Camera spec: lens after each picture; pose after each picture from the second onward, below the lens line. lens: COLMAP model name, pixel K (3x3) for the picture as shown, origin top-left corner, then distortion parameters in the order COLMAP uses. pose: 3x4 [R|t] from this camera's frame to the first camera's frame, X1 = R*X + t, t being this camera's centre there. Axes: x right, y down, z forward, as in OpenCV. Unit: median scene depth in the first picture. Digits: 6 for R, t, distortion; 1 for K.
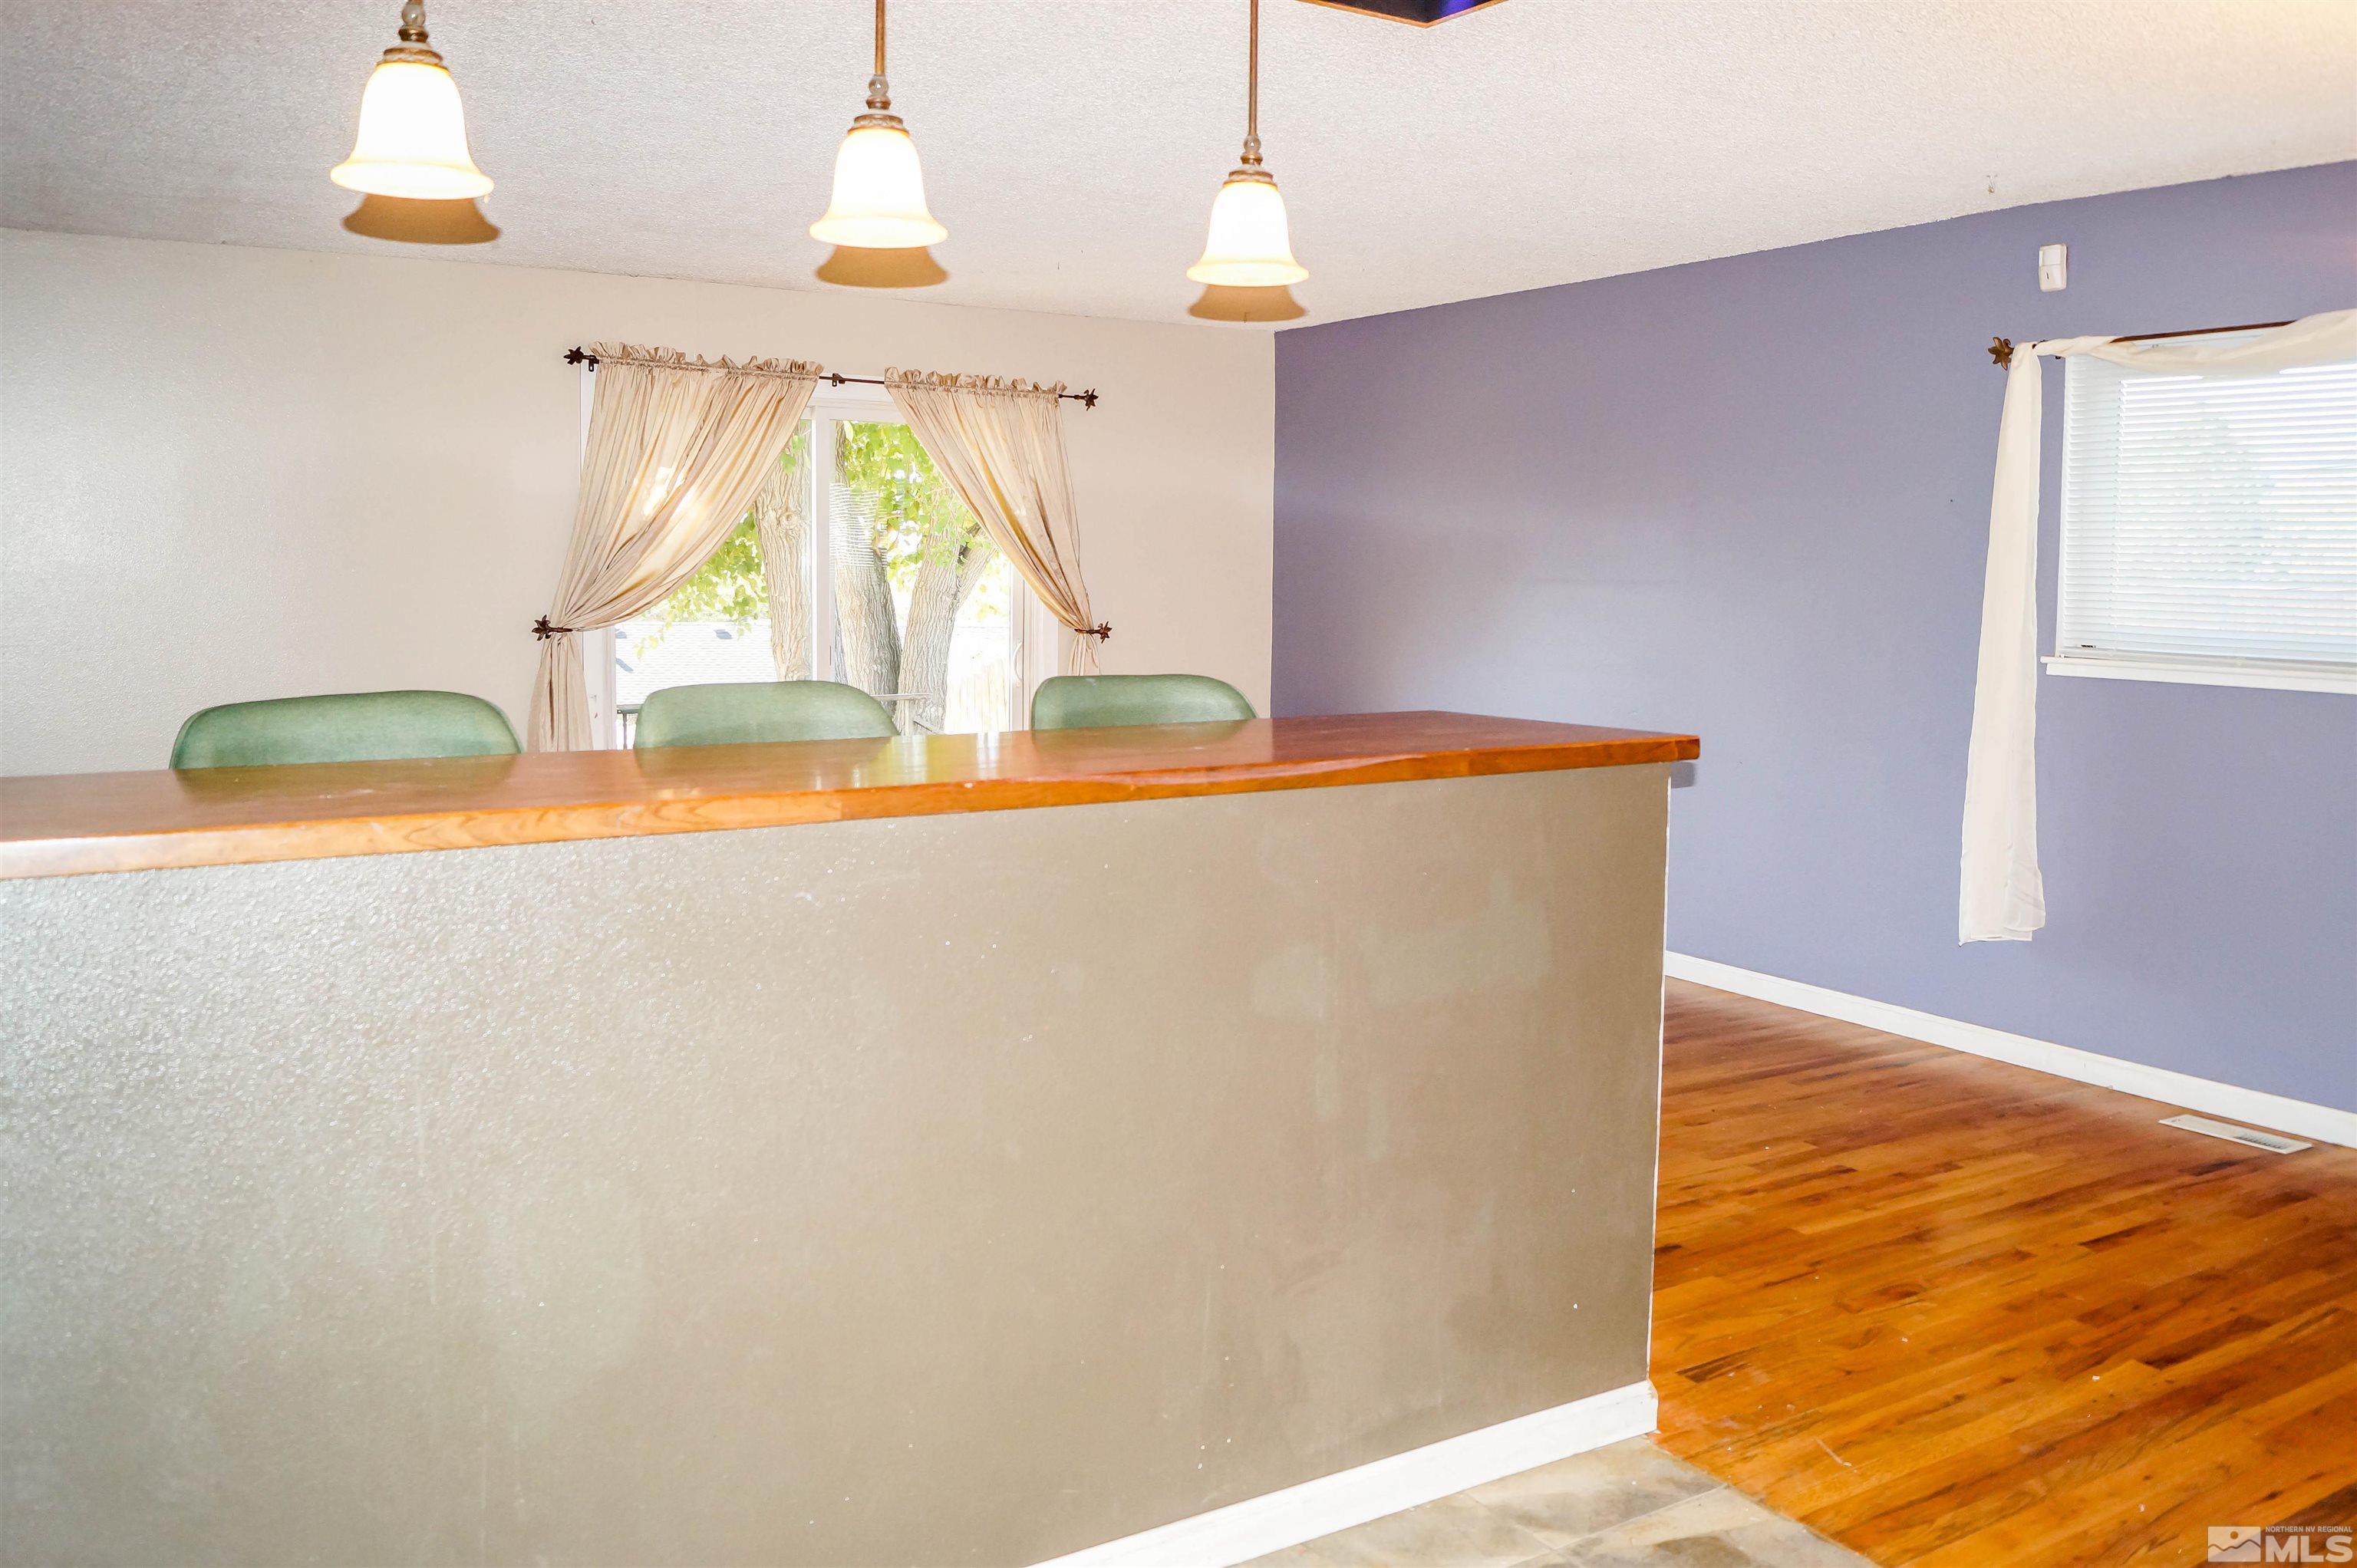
lens RADIAL K [[1870.8, 0, 1178.5], [0, 1870.8, 784.0], [0, 0, 1]] dist [-0.082761, 0.005807]
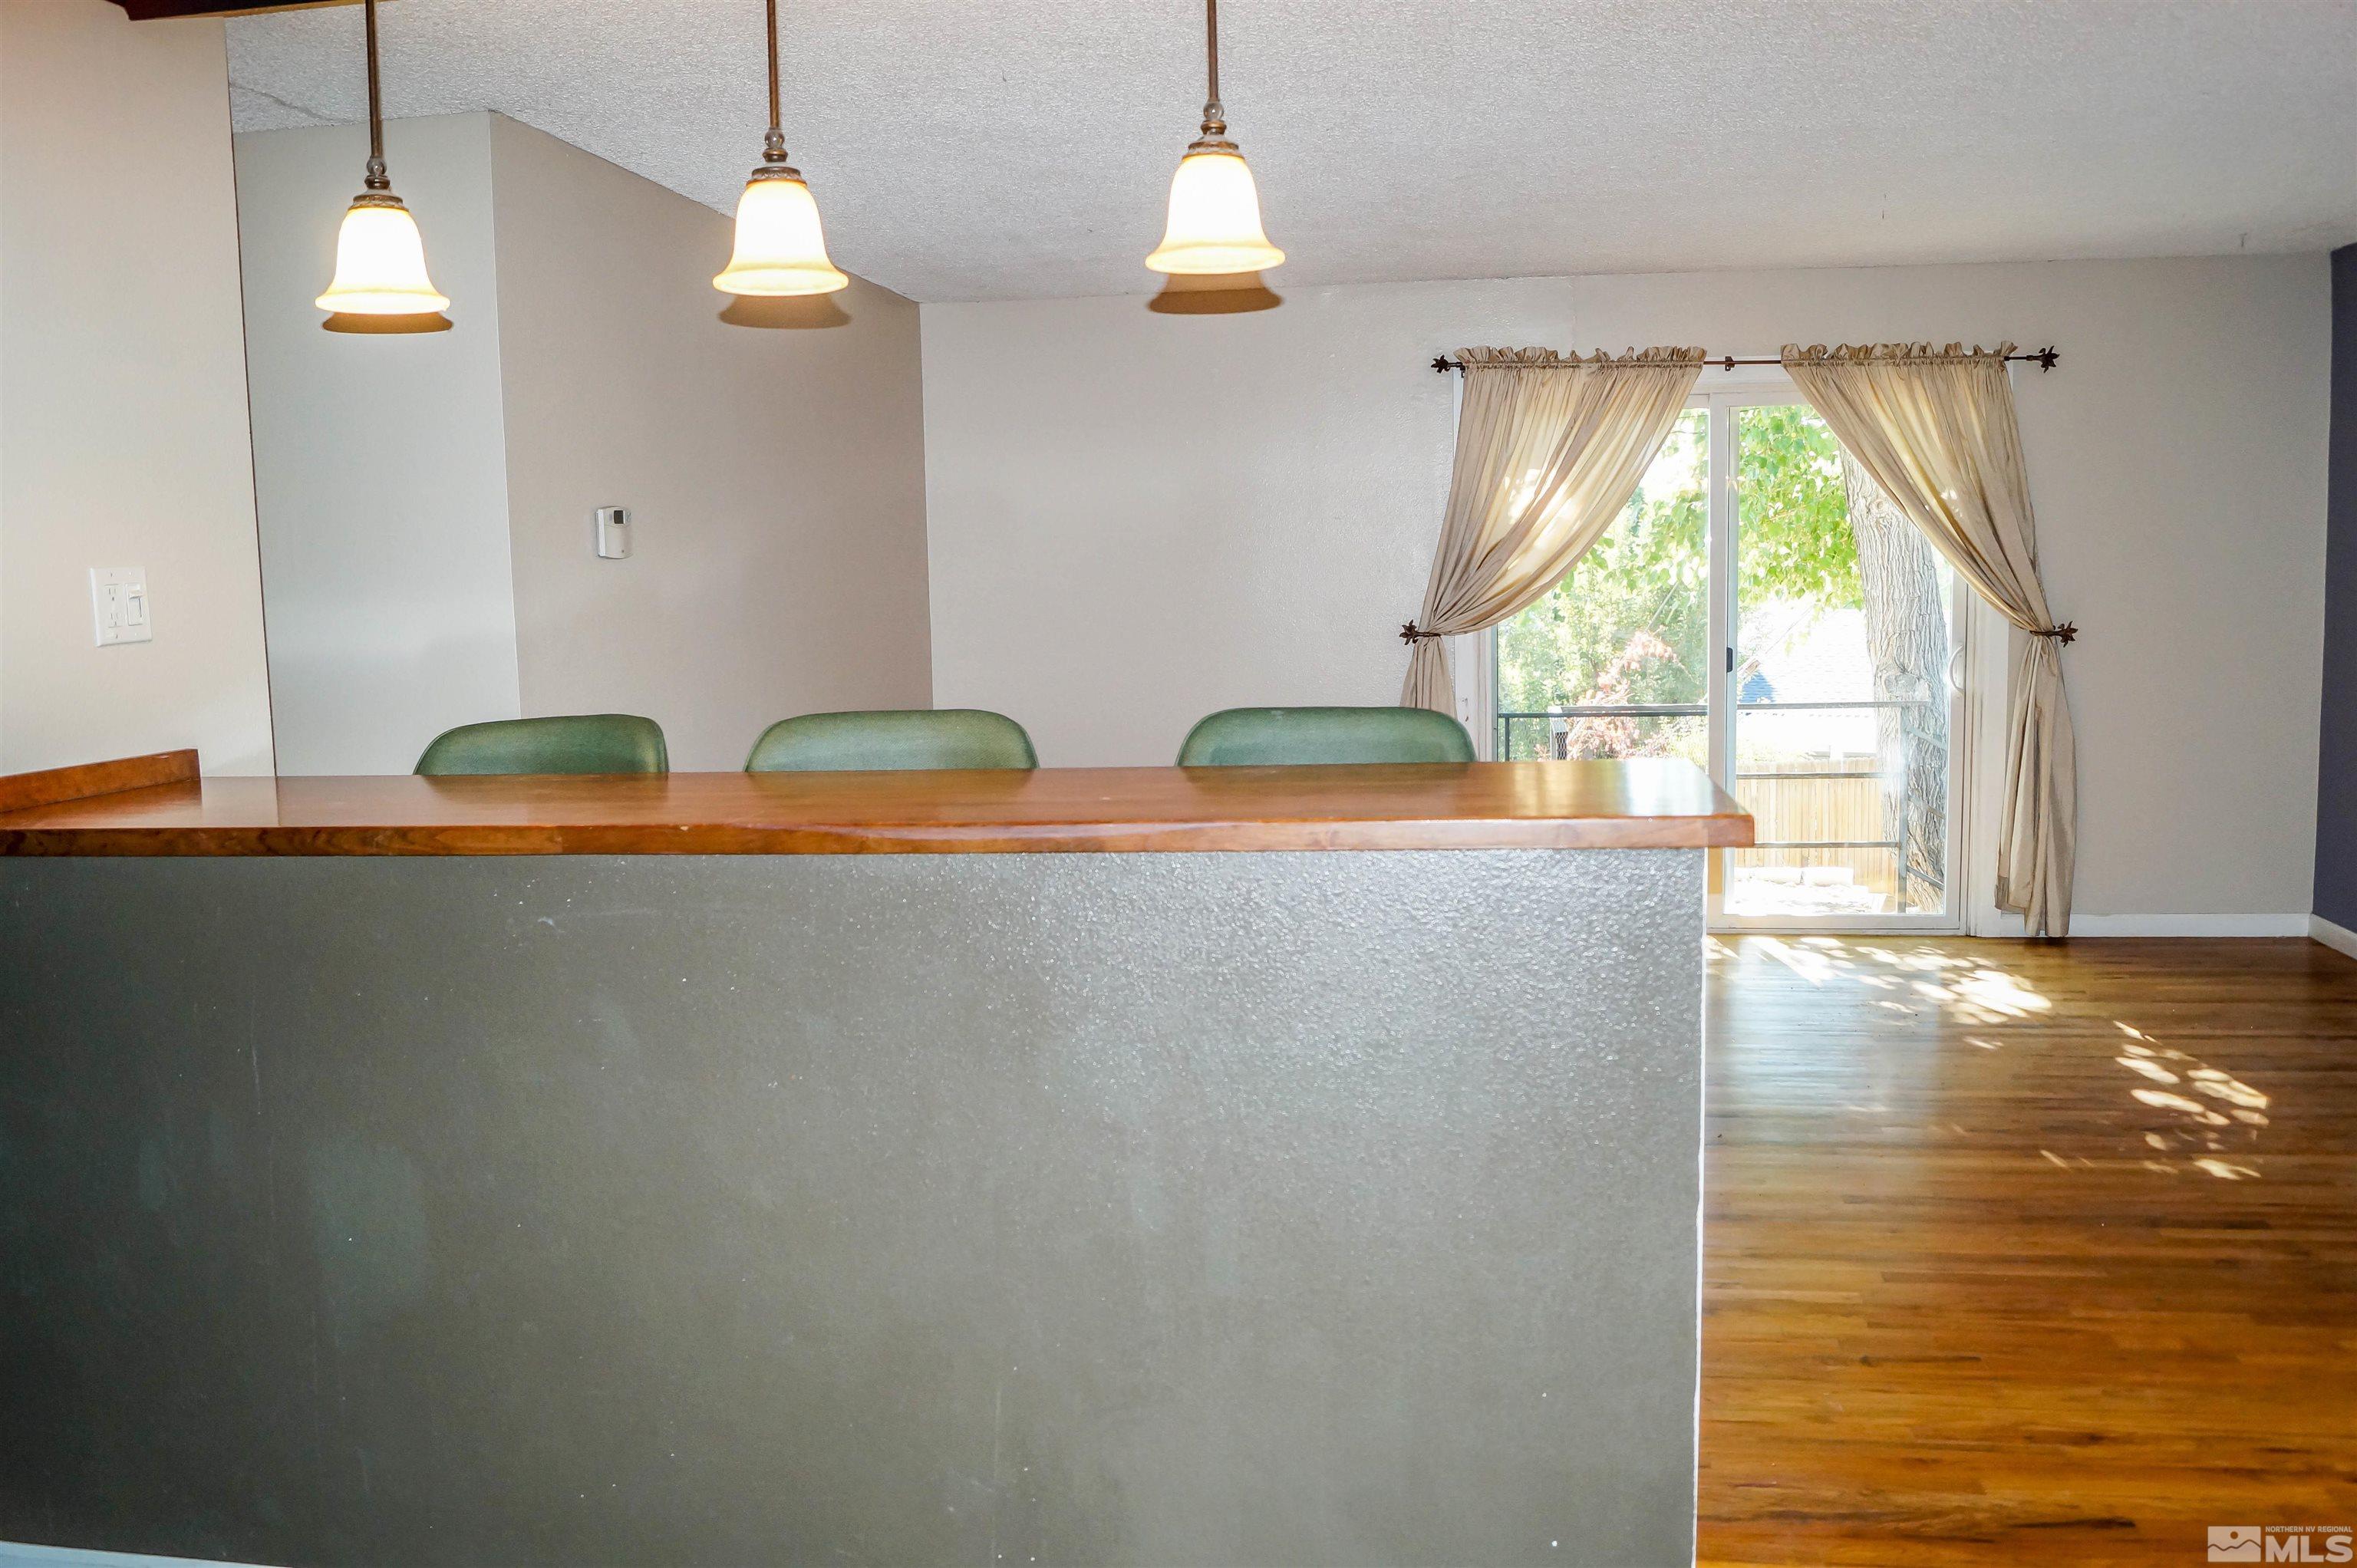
lens RADIAL K [[1878.9, 0, 1278.5], [0, 1878.9, 794.7], [0, 0, 1]] dist [-0.022902, -0.007762]
pose [[0.782076, 0.050123, -0.621164, 0.324668], [-0.042581, 0.998729, 0.026978, -0.024724], [0.621727, 0.005351, 0.783216, 0.175527]]
